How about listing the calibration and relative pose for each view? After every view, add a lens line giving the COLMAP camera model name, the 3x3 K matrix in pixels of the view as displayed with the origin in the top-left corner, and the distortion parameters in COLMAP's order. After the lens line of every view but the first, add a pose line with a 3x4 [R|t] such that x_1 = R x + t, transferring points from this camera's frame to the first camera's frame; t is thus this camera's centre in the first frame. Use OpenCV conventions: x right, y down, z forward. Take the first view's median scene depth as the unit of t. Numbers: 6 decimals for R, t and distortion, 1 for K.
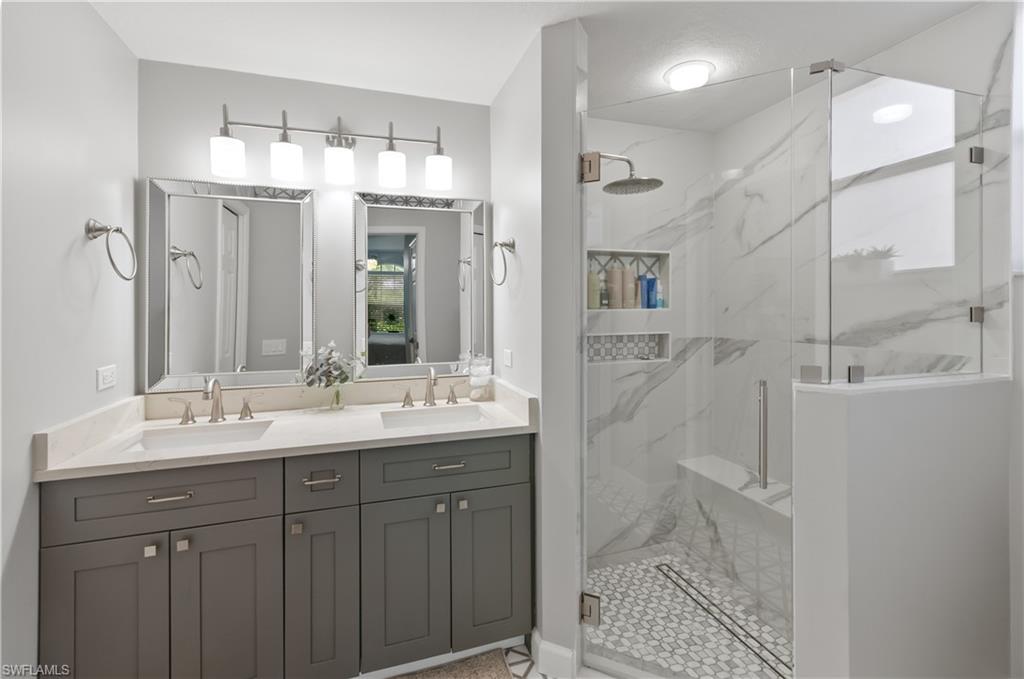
lens RADIAL K [[466.8, 0, 512.5], [0, 466.8, 322.4], [0, 0, 1]] dist [-0.000142, -0.000200]
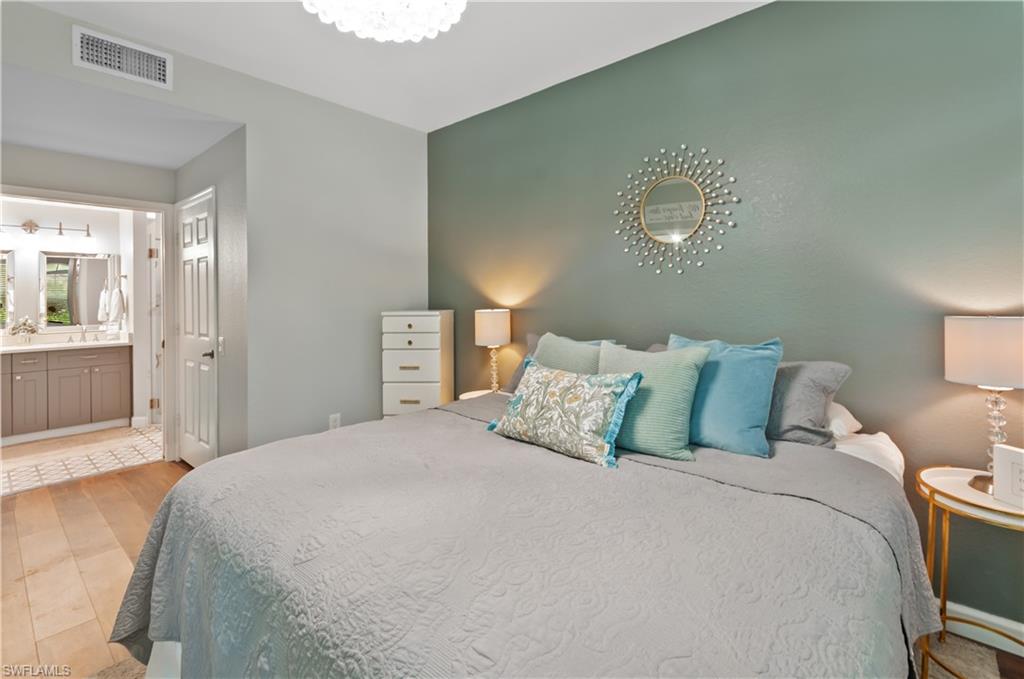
lens RADIAL K [[453.7, 0, 513.4], [0, 453.7, 302.6], [0, 0, 1]] dist [0.000556, 0.000128]
pose [[0.854777, -0.008764, 0.518921, 0.522364], [0.021105, 0.999617, -0.017883, 0.066333], [-0.518566, 0.026238, 0.854635, -2.223452]]
